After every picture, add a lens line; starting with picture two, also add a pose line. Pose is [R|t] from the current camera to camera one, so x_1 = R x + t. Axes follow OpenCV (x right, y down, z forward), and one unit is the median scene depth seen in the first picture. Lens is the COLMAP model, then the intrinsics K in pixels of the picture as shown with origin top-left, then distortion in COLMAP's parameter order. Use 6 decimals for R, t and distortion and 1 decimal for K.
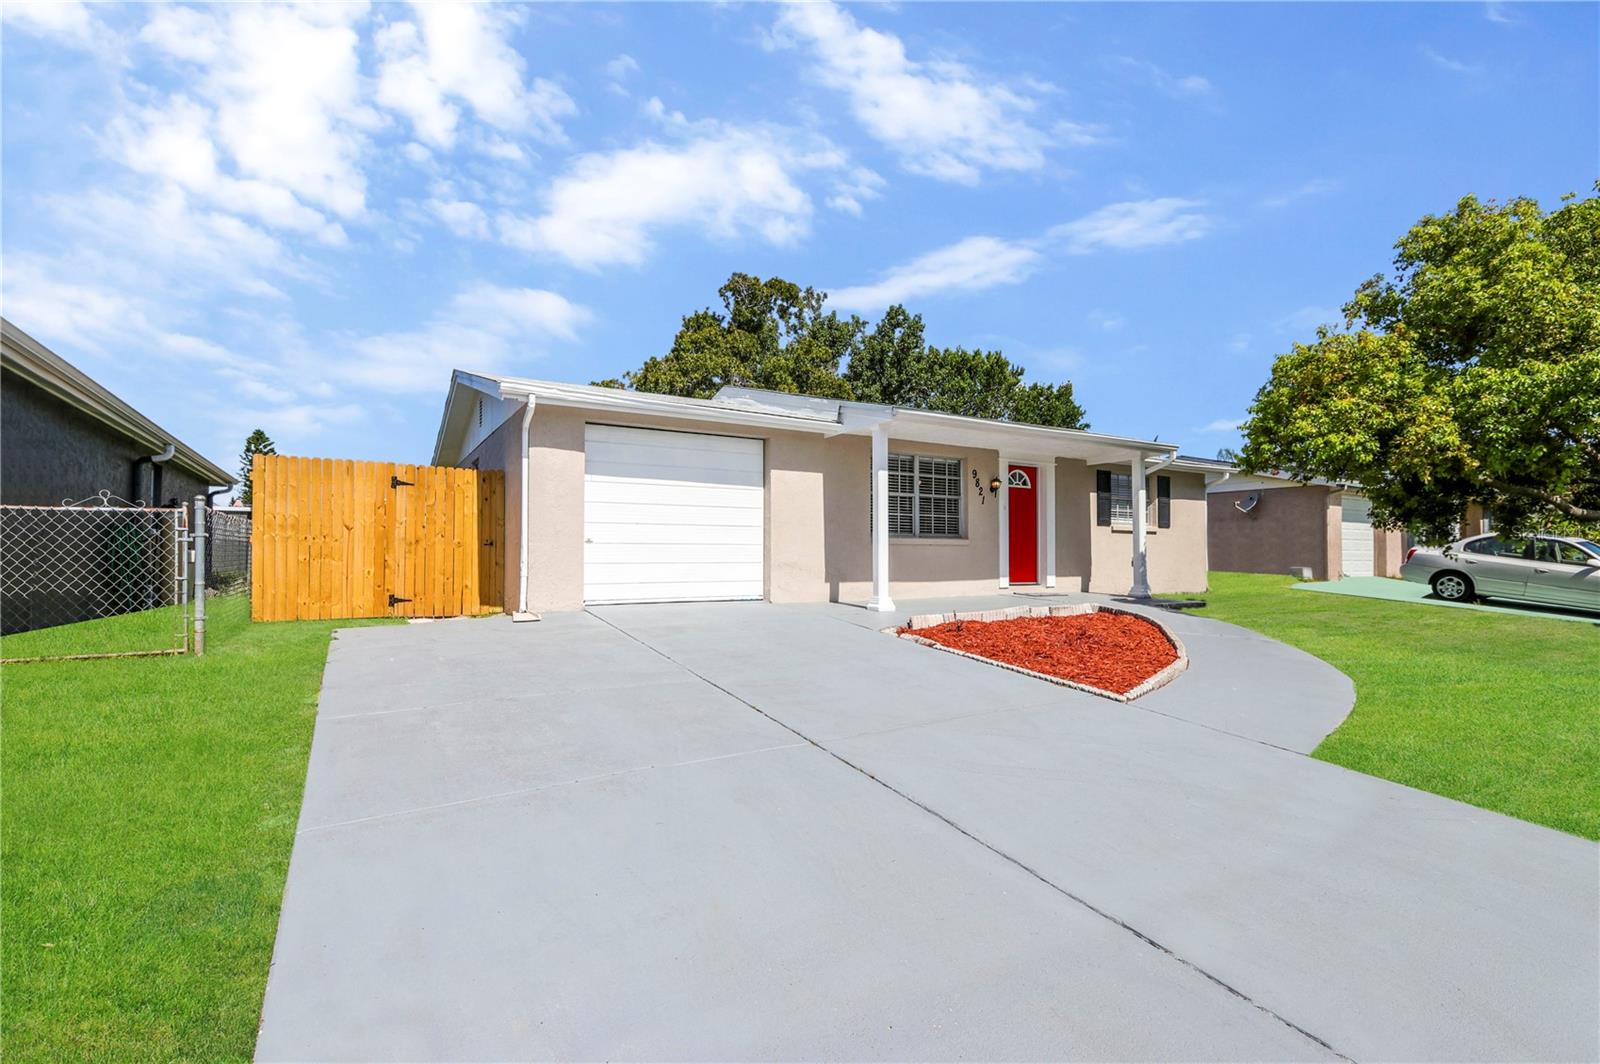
lens RADIAL K [[746.2, 0, 795.2], [0, 746.2, 537.0], [0, 0, 1]] dist [0.005031, -0.001509]
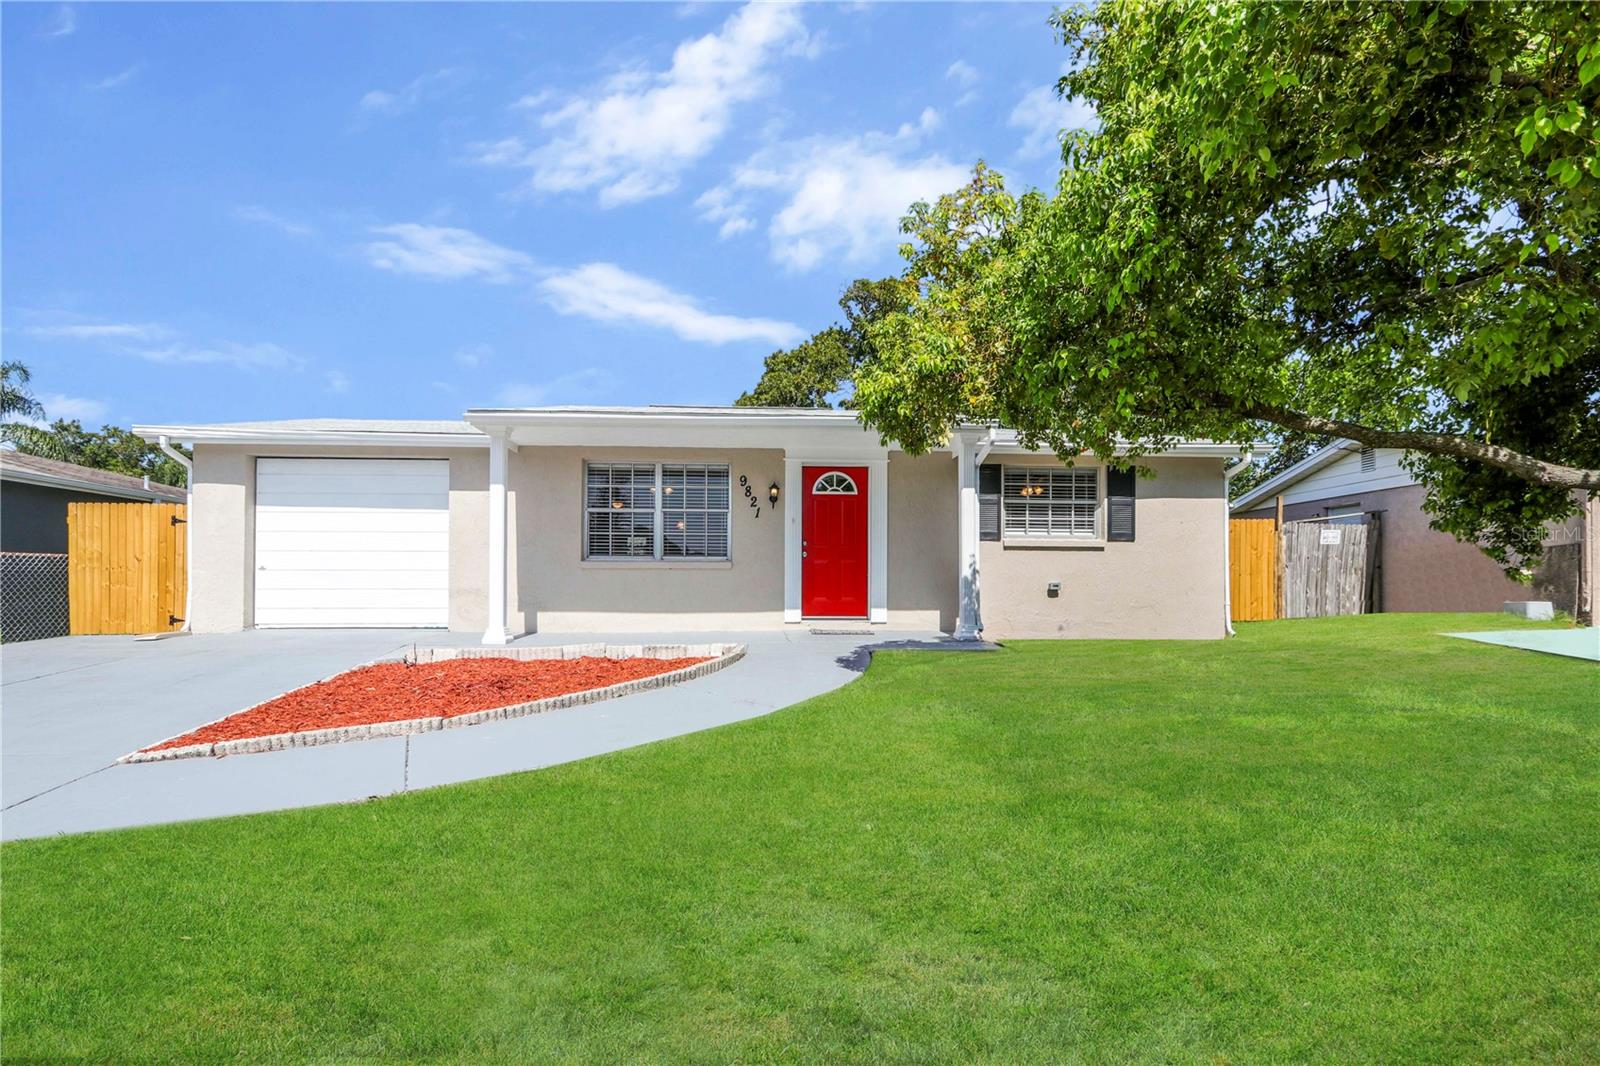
lens RADIAL K [[746.2, 0, 846.6], [0, 746.2, 589.0], [0, 0, 1]] dist [0.005031, -0.001509]
pose [[0.883571, 0.001776, -0.468294, 0.844743], [0.012934, 0.999519, 0.028193, 0.013310], [0.468119, -0.030968, 0.883123, 0.392189]]
